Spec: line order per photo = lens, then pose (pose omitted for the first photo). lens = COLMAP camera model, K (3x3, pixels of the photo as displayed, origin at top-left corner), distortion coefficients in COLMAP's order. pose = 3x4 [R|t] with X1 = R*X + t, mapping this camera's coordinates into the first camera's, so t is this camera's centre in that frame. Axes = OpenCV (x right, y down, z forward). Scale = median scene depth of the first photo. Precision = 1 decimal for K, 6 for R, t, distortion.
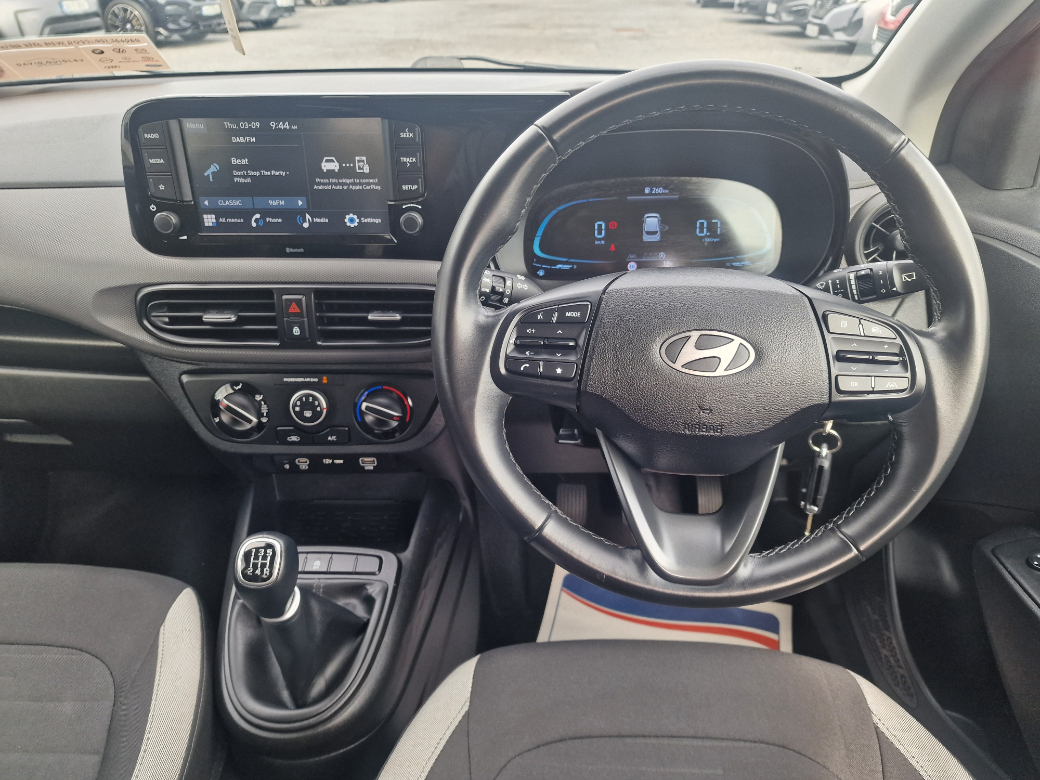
lens RADIAL K [[711.4, 0, 520.2], [0, 711.4, 380.4], [0, 0, 1]] dist [0.016352, -0.005564]
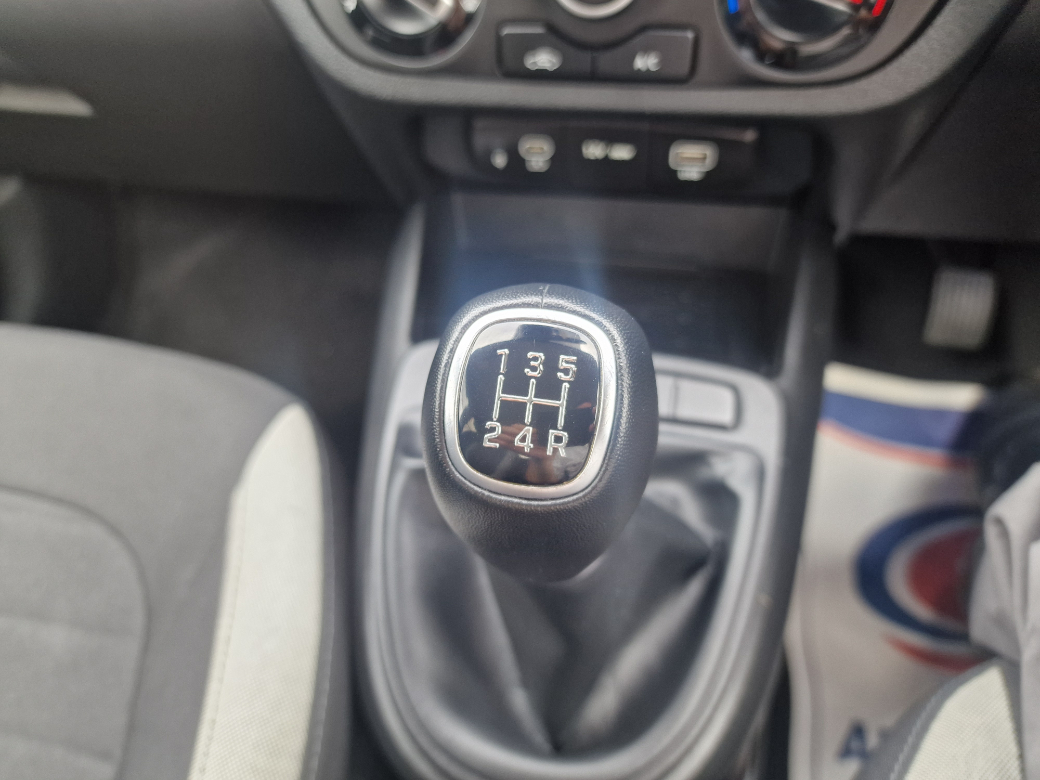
lens RADIAL K [[719.3, 0, 505.3], [0, 719.3, 390.6], [0, 0, 1]] dist [0.015401, -0.005635]
pose [[0.982422, 0.099042, -0.158232, -0.277486], [-0.050083, 0.956412, 0.287695, 0.148545], [0.179829, -0.274713, 0.944560, 0.633379]]
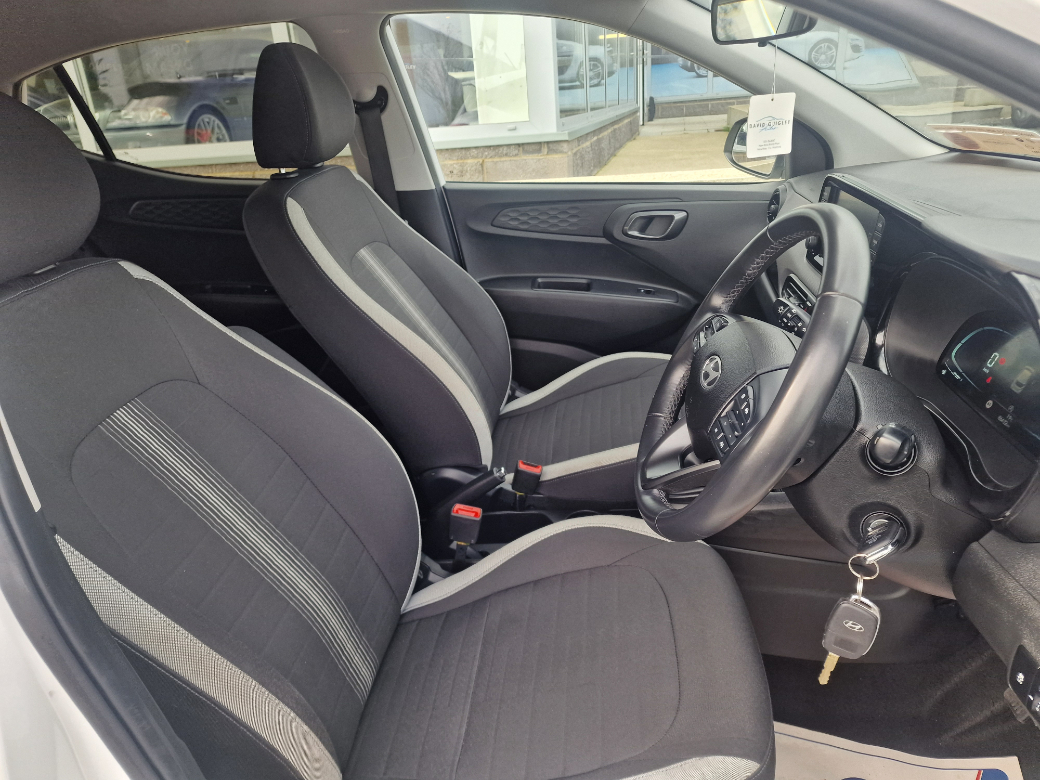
lens RADIAL K [[719.3, 0, 505.3], [0, 719.3, 390.6], [0, 0, 1]] dist [0.015401, -0.005635]
pose [[-0.094129, 0.420913, -0.902204, 1.226798], [-0.435328, 0.797596, 0.417528, -0.329265], [0.895337, 0.432057, 0.108158, 0.297334]]
